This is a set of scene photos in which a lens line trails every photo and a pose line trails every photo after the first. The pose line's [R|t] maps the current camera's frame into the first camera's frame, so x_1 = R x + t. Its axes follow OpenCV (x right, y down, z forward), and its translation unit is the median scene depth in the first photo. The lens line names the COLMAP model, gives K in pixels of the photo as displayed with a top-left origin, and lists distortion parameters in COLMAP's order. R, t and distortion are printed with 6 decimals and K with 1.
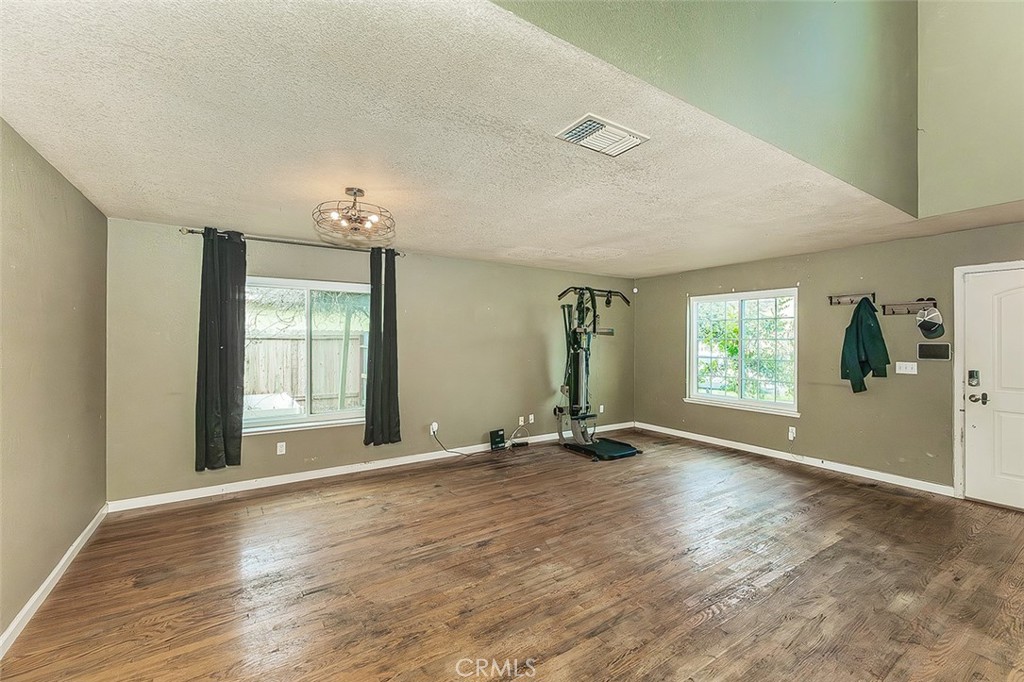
lens RADIAL K [[446.7, 0, 457.4], [0, 446.7, 342.0], [0, 0, 1]] dist [0.005025, 0.000297]
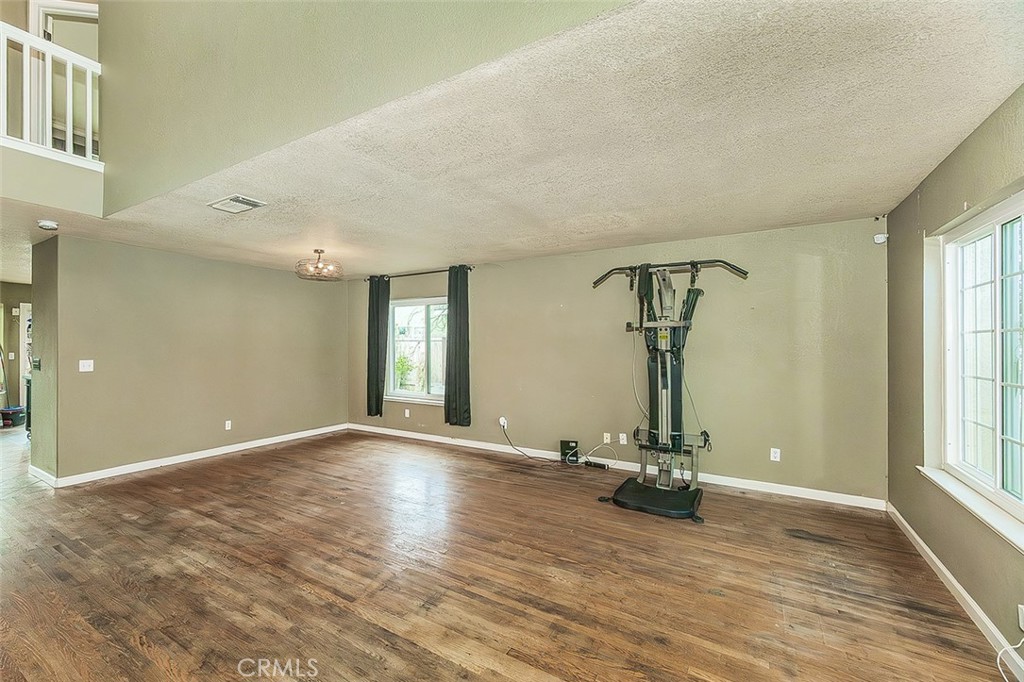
lens RADIAL K [[446.7, 0, 457.4], [0, 446.7, 342.0], [0, 0, 1]] dist [0.005025, 0.000297]
pose [[0.388859, -0.004439, -0.921287, 0.963044], [-0.001665, 0.999983, -0.005521, 0.006661], [0.921296, 0.003681, 0.388845, 0.521267]]
